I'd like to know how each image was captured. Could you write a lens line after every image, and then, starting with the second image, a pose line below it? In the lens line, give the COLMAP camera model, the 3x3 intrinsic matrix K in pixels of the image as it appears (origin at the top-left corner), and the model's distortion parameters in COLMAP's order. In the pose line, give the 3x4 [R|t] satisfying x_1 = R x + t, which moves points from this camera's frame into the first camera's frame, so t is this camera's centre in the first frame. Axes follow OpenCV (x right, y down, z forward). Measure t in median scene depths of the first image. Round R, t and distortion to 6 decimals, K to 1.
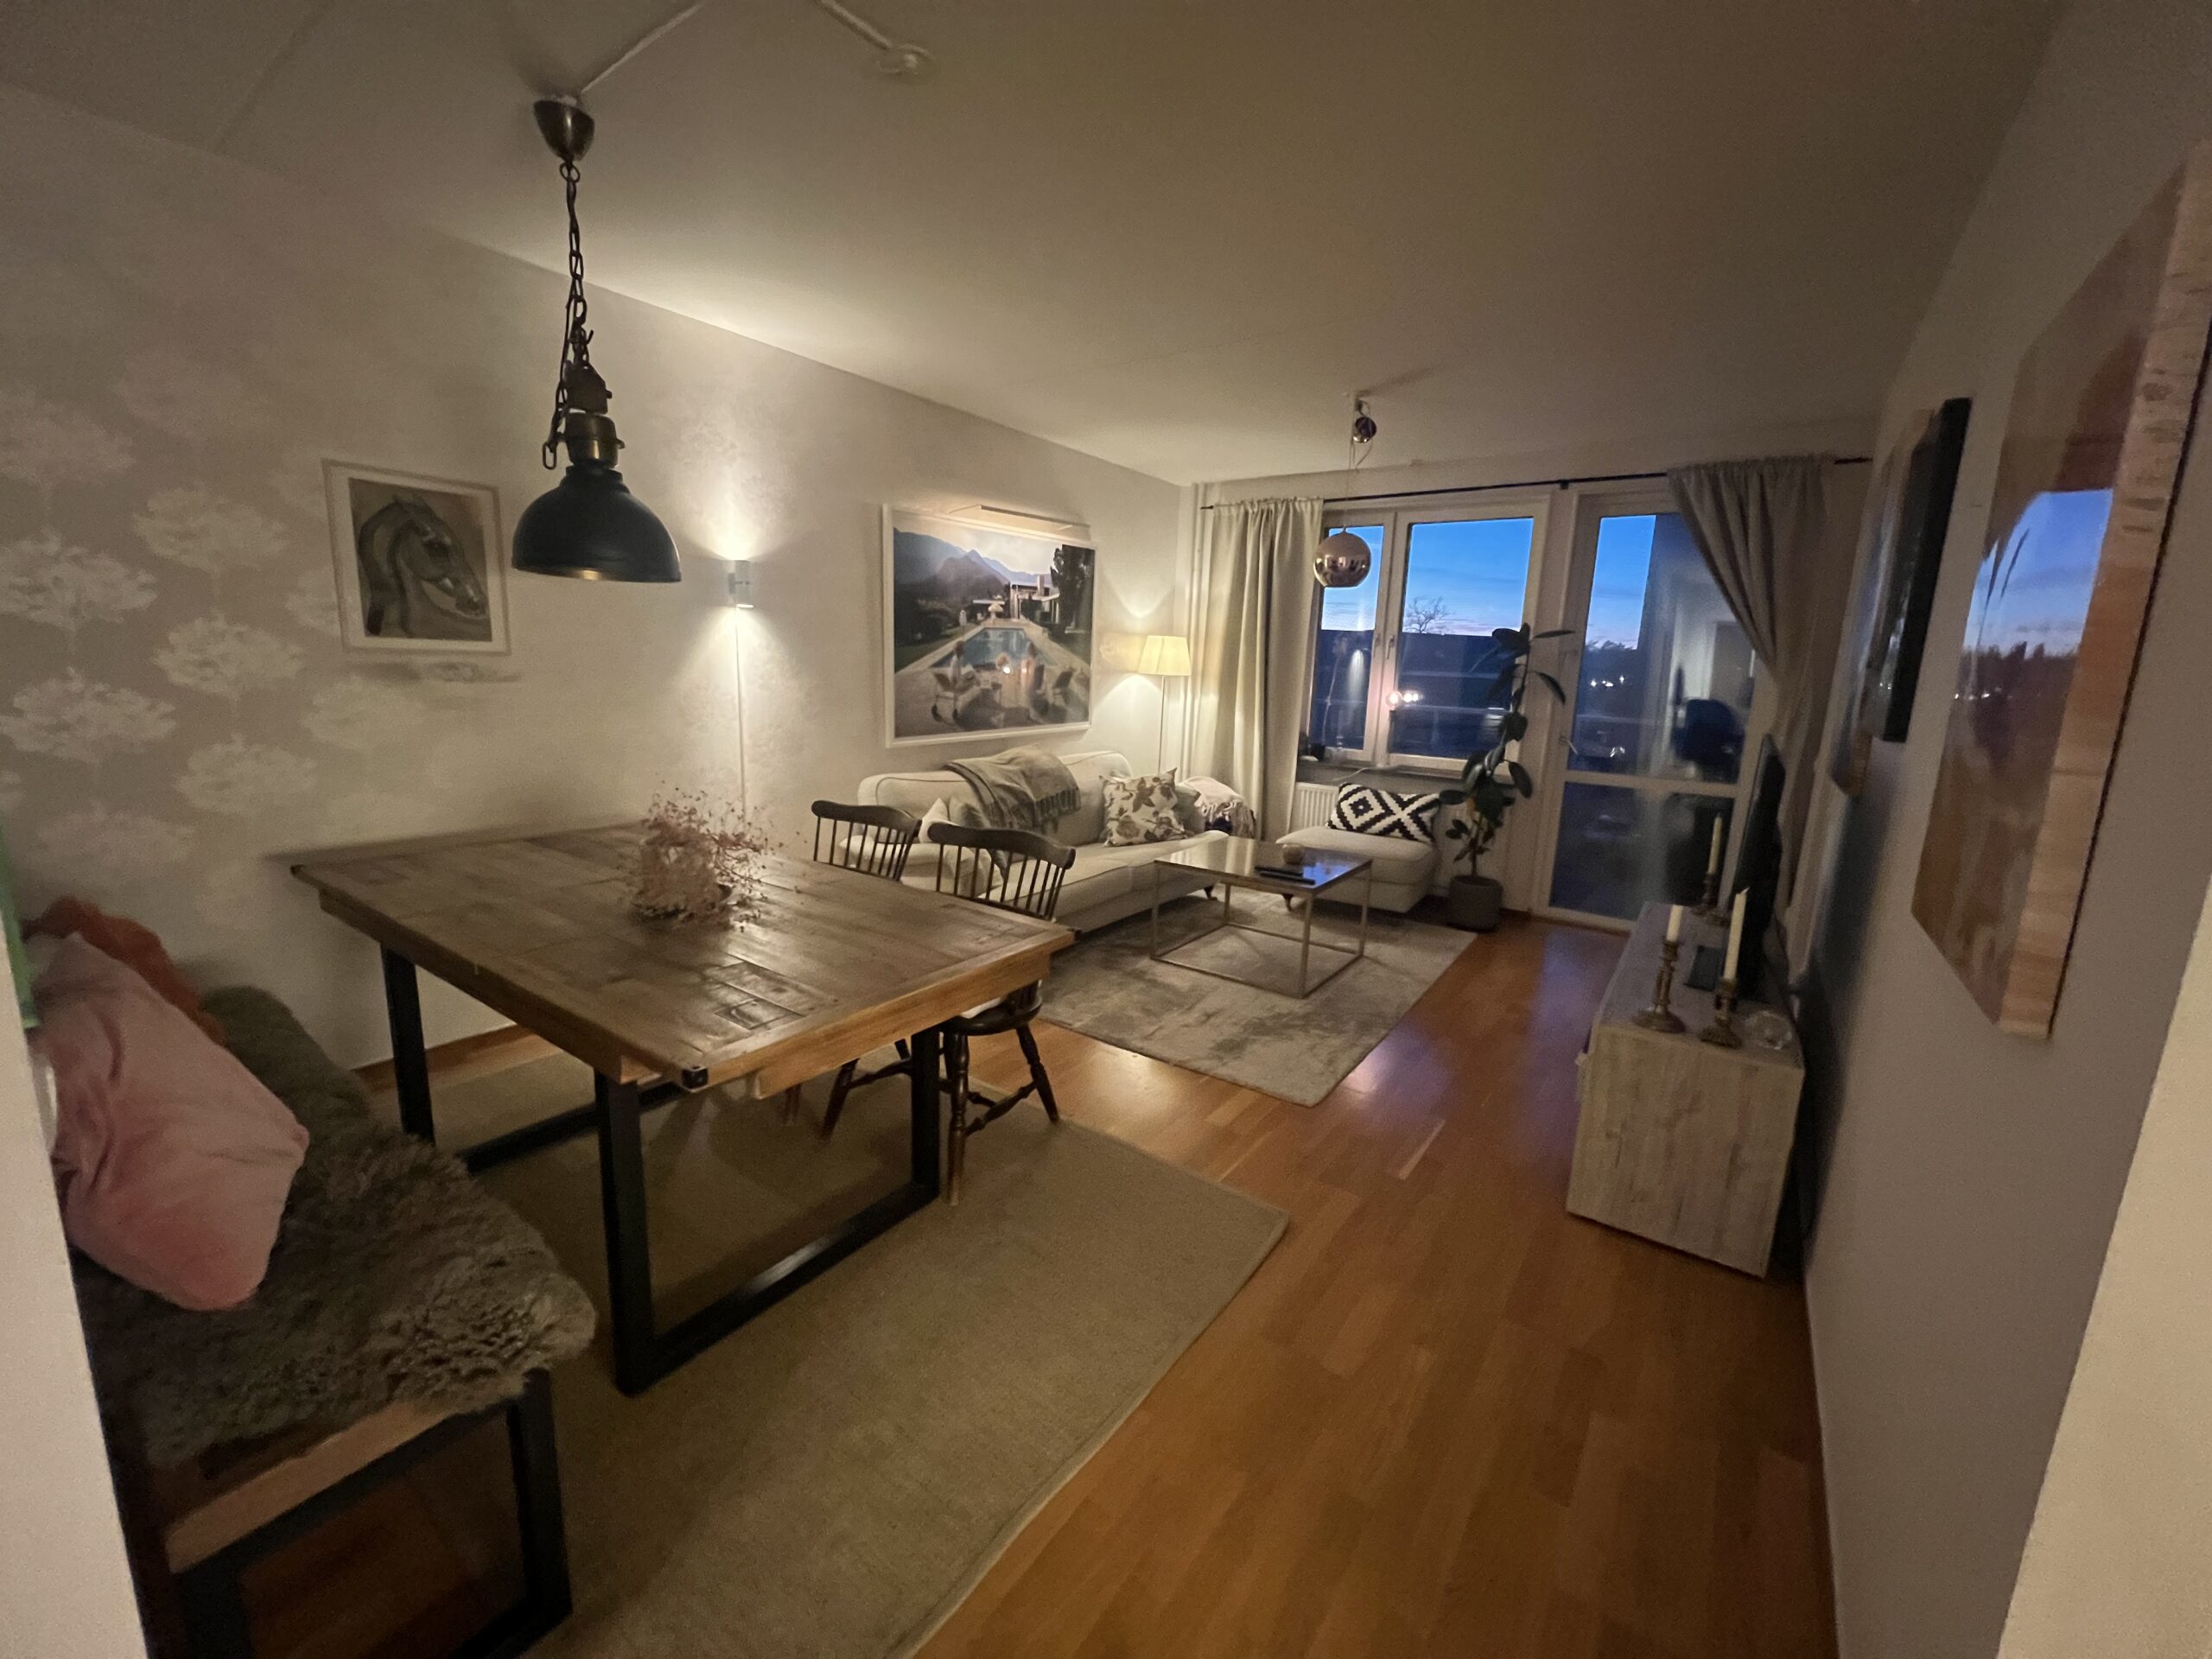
lens RADIAL K [[885.1, 0, 1107.0], [0, 885.1, 817.9], [0, 0, 1]] dist [-0.000271, -0.000262]
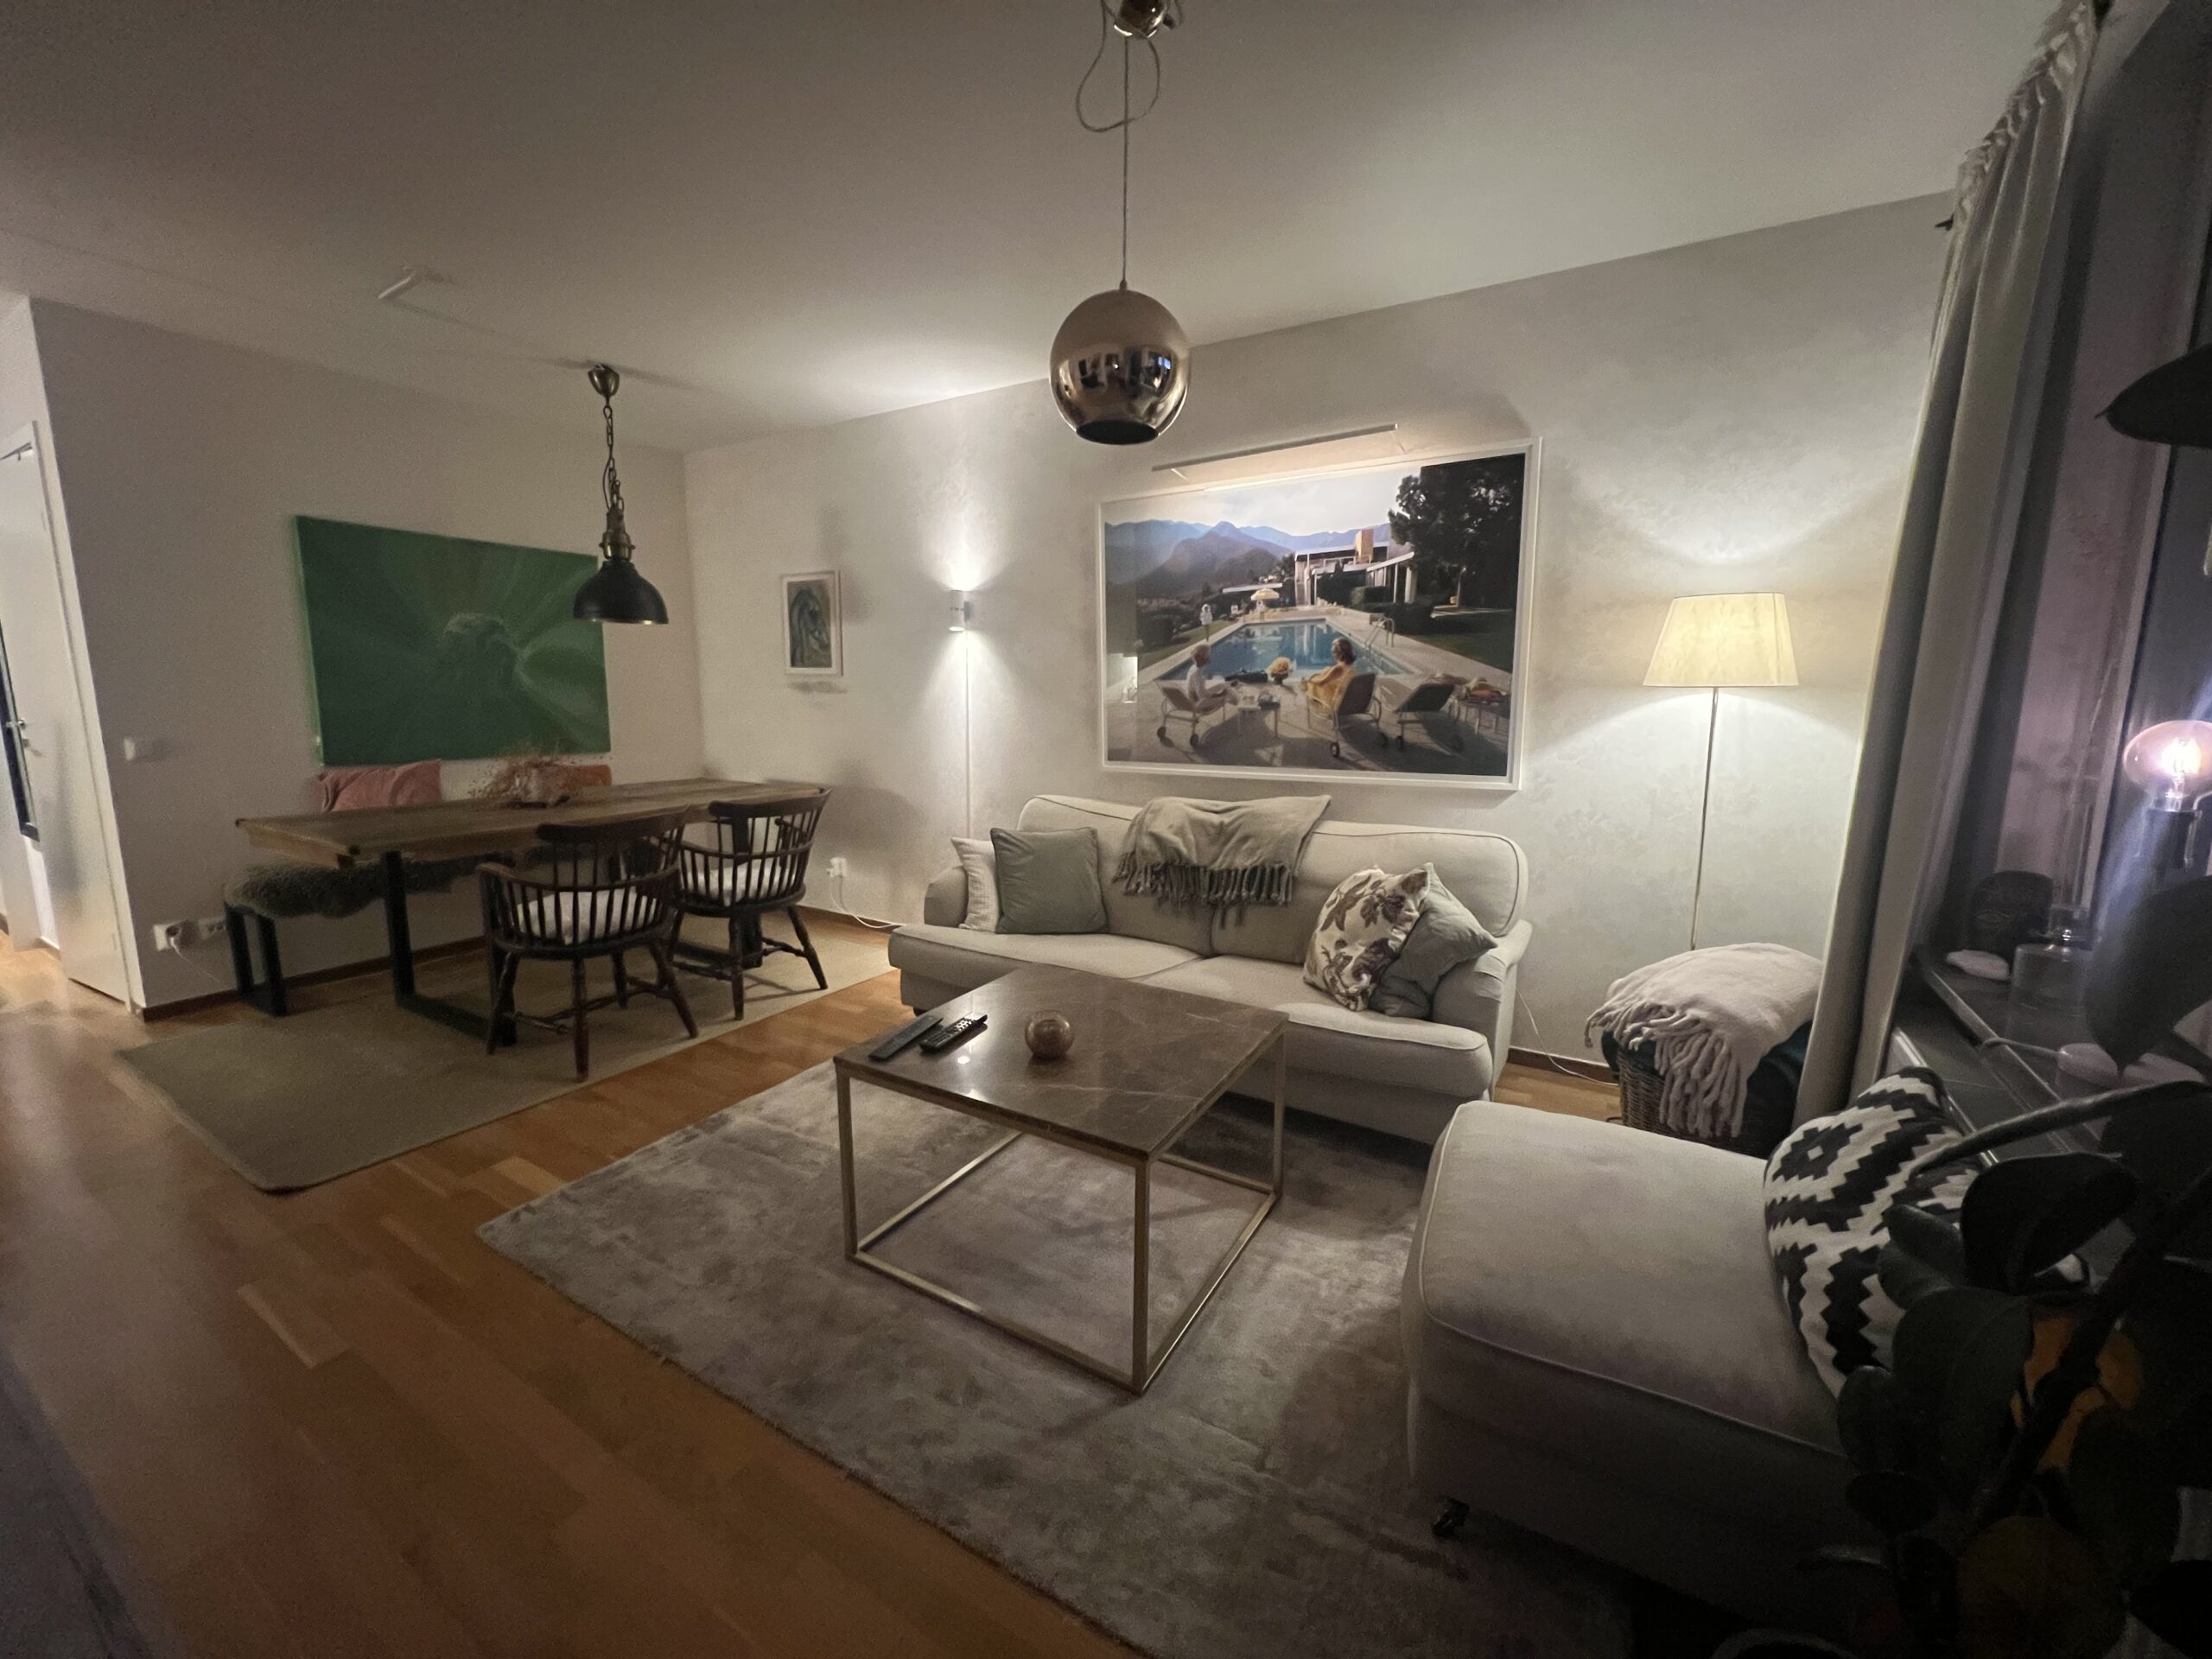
lens RADIAL K [[885.1, 0, 1107.0], [0, 885.1, 817.9], [0, 0, 1]] dist [-0.000271, -0.000262]
pose [[0.082653, 0.112881, -0.990165, 0.603390], [-0.179060, 0.979077, 0.096670, -0.113432], [0.980360, 0.169309, 0.101136, 0.869394]]
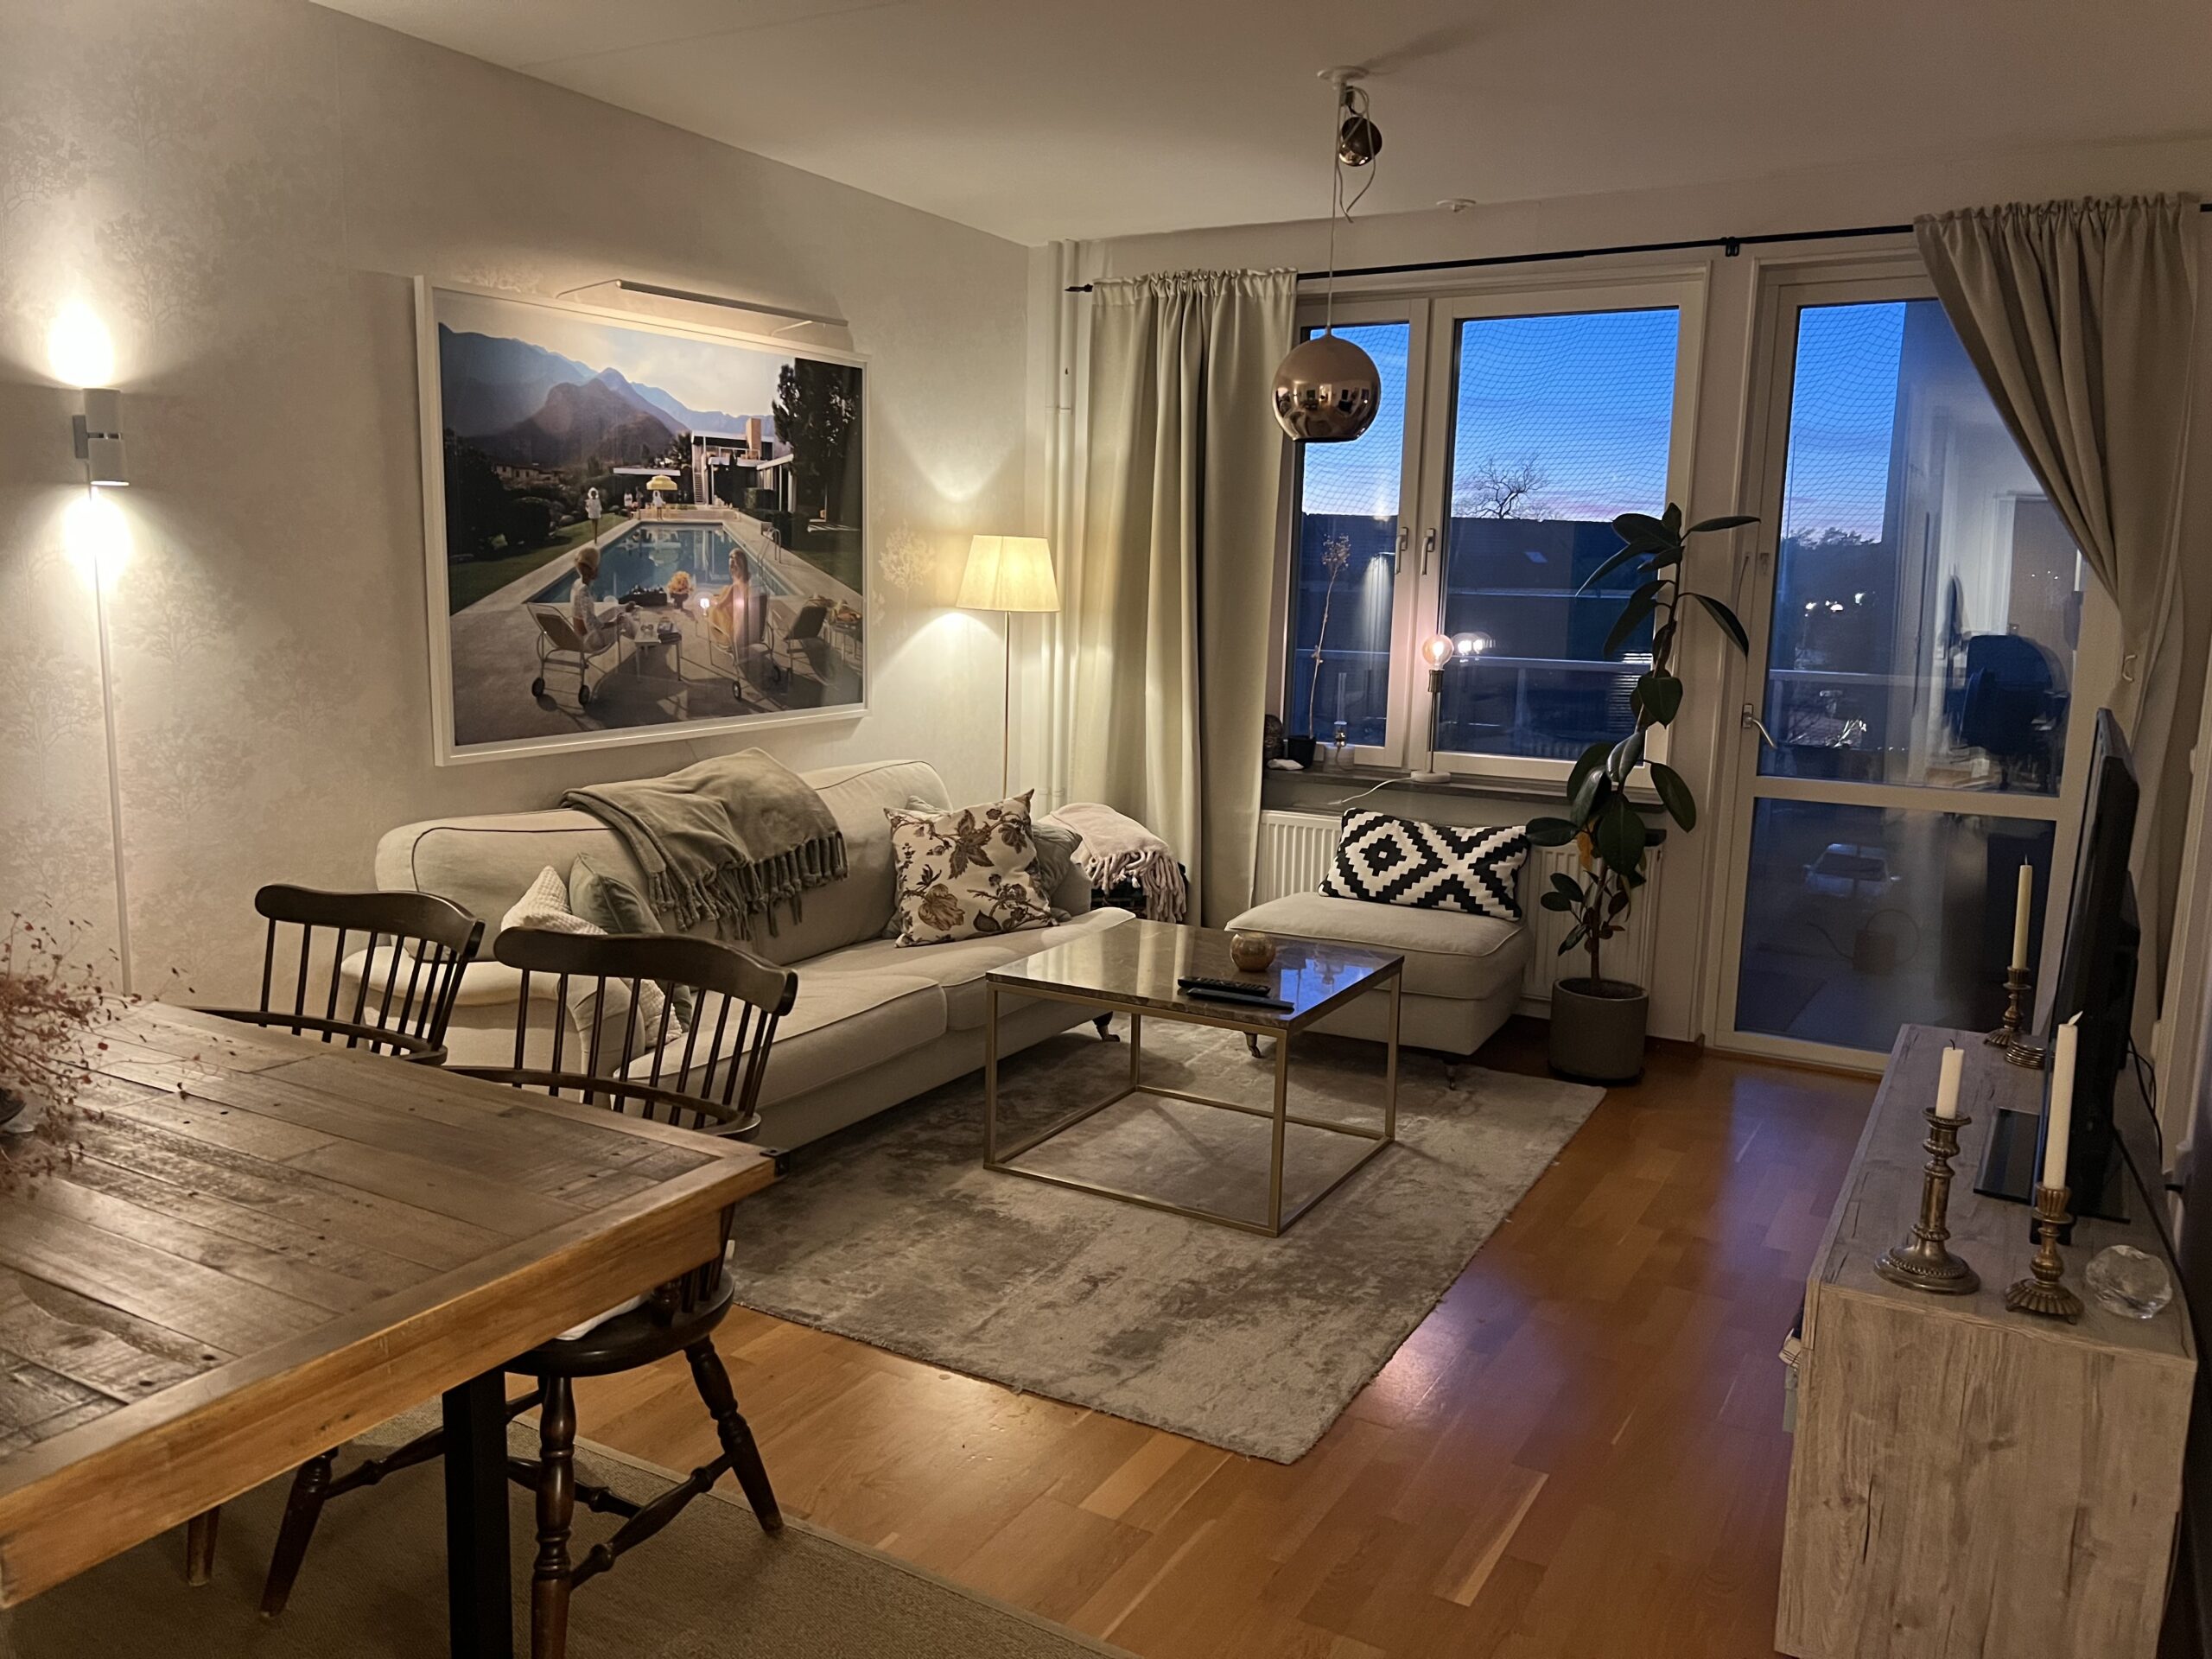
lens RADIAL K [[1669.1, 0, 1106.0], [0, 1669.1, 829.5], [0, 0, 1]] dist [0.061229, -0.070294]
pose [[0.994417, -0.027880, 0.101768, 0.024082], [0.030360, 0.999277, -0.022897, -0.010670], [-0.101056, 0.025859, 0.994545, 0.027452]]
